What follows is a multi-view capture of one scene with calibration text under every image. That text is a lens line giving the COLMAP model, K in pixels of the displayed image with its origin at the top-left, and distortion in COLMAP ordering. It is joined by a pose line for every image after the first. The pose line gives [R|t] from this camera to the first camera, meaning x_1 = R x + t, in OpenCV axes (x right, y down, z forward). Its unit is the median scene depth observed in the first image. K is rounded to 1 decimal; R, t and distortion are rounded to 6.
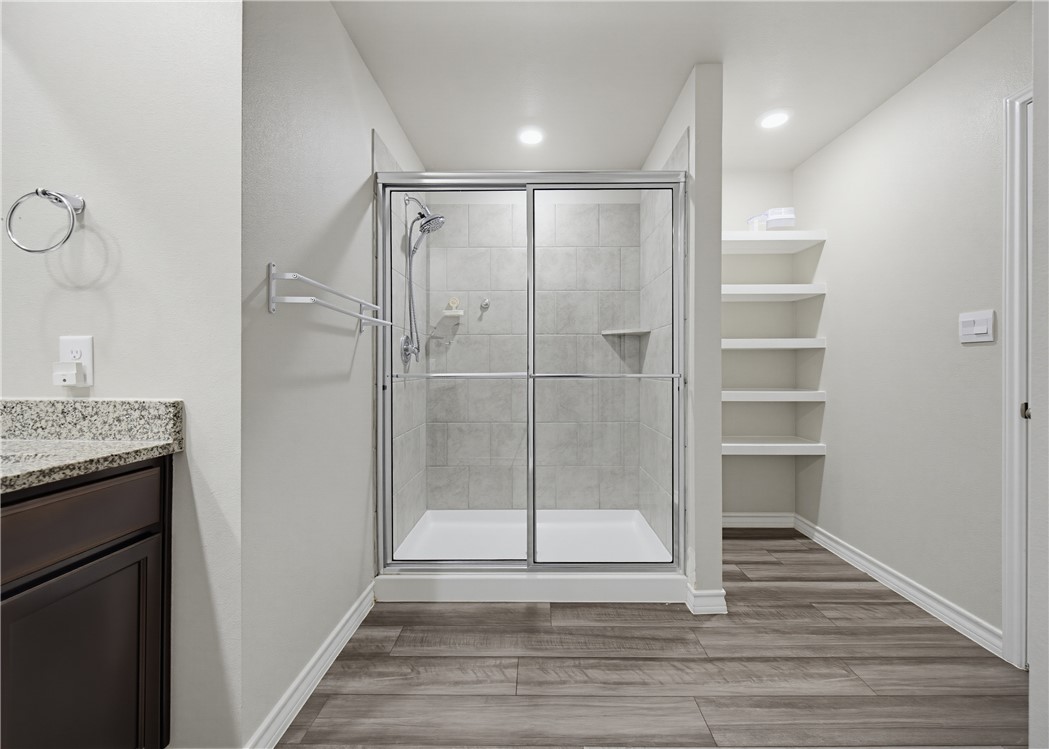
lens RADIAL K [[396.4, 0, 528.2], [0, 396.4, 370.0], [0, 0, 1]] dist [-0.000609, -0.000104]
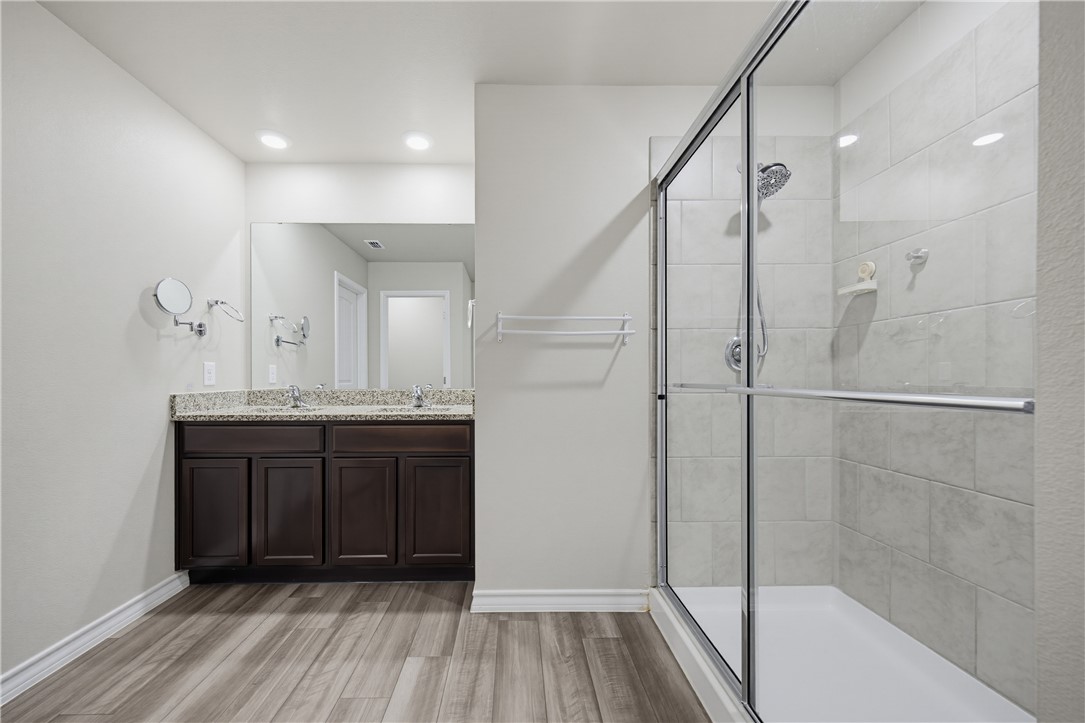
lens RADIAL K [[407.1, 0, 525.8], [0, 407.1, 379.8], [0, 0, 1]] dist [0.001427, 0.000035]
pose [[0.027525, 0.004754, -0.999610, 0.726915], [-0.005880, 0.999972, 0.004594, -0.000090], [0.999604, 0.005751, 0.027552, 0.763843]]
